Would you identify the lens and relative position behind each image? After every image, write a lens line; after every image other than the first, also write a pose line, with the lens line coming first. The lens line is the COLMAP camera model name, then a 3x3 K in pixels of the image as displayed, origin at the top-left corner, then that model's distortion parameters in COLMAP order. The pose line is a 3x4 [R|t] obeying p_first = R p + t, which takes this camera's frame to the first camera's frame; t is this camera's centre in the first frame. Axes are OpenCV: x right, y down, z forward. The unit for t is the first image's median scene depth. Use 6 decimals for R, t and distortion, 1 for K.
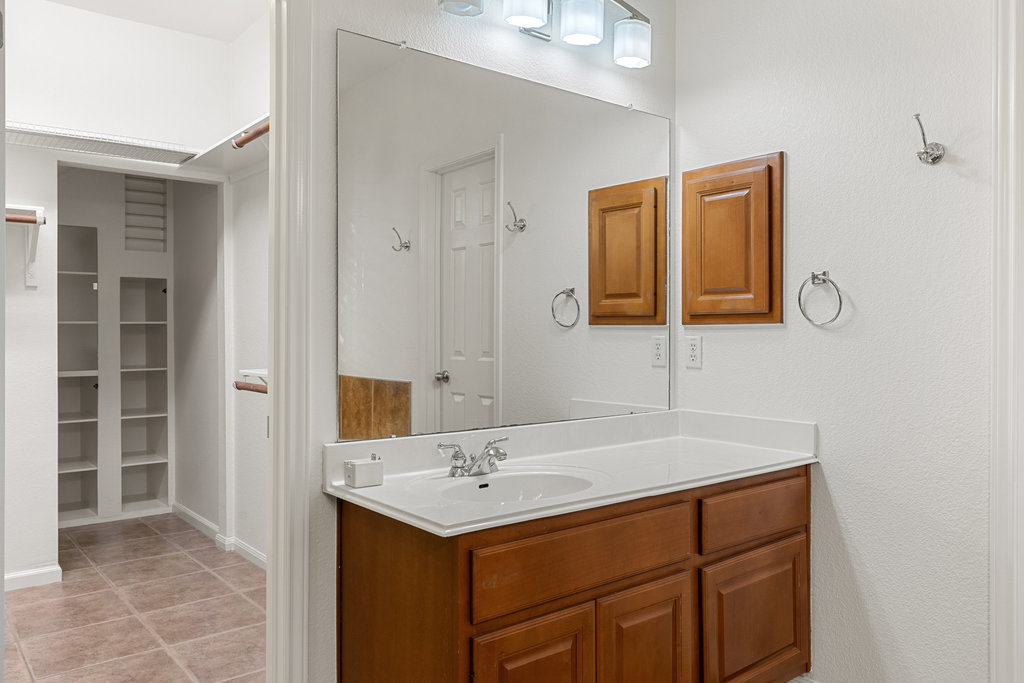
lens RADIAL K [[758.3, 0, 509.3], [0, 758.3, 335.1], [0, 0, 1]] dist [-0.001426, 0.005570]
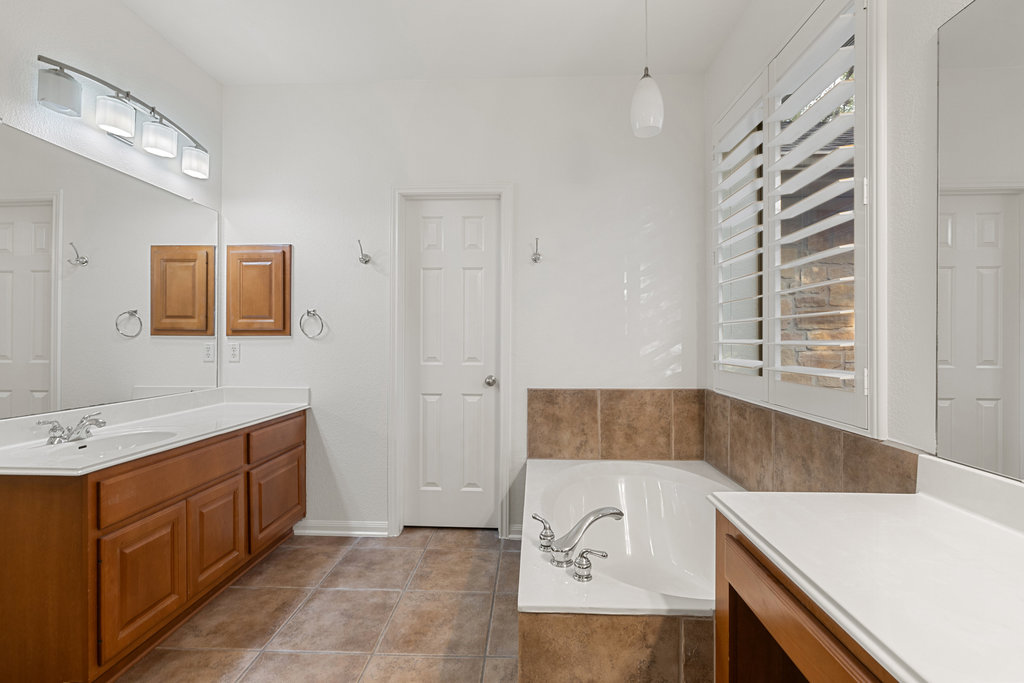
lens RADIAL K [[451.2, 0, 513.0], [0, 451.2, 338.9], [0, 0, 1]] dist [-0.007071, 0.001997]
pose [[0.660304, 0.005182, 0.750980, -0.117001], [0.000534, 0.999973, -0.007369, 0.000367], [-0.750998, 0.005267, 0.660284, -0.153034]]
